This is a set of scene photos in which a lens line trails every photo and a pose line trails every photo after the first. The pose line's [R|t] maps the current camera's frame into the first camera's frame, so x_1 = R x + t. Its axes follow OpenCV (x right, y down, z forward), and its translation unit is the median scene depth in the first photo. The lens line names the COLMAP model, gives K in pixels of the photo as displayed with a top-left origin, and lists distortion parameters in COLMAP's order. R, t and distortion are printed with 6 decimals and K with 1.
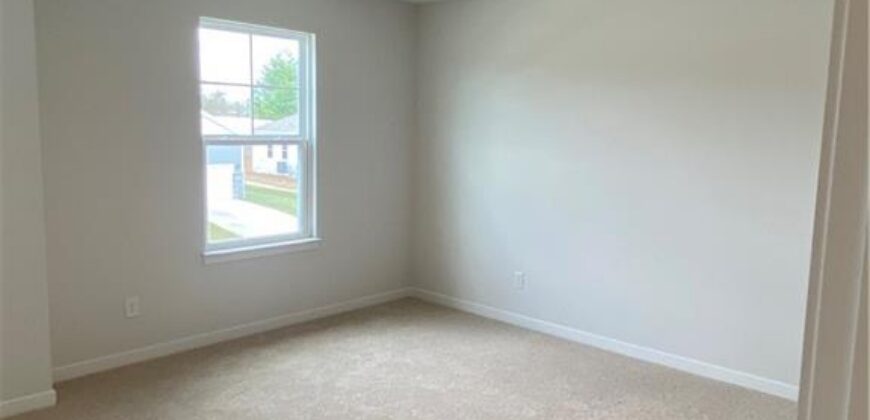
lens RADIAL K [[645.3, 0, 435.0], [0, 645.3, 210.0], [0, 0, 1]] dist [0.065375, -0.002222]
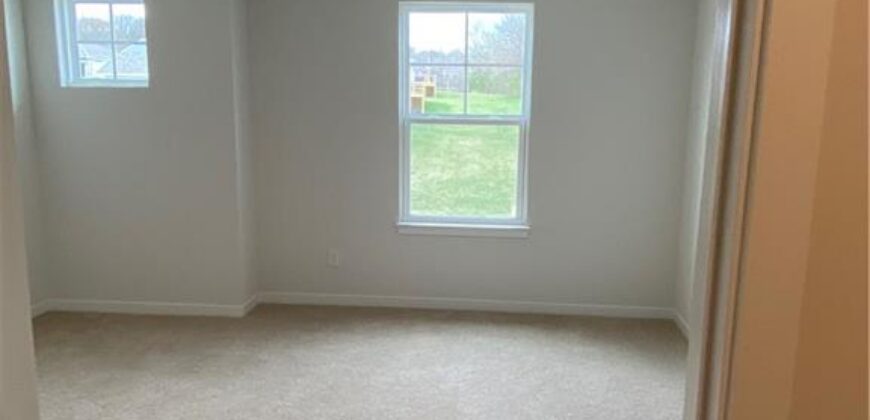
lens RADIAL K [[645.3, 0, 435.0], [0, 645.3, 210.0], [0, 0, 1]] dist [0.065375, -0.002222]
pose [[0.654971, 0.120888, -0.745922, 0.460921], [-0.098253, 0.992365, 0.074555, -0.039462], [0.749239, 0.024458, 0.661848, 0.315326]]
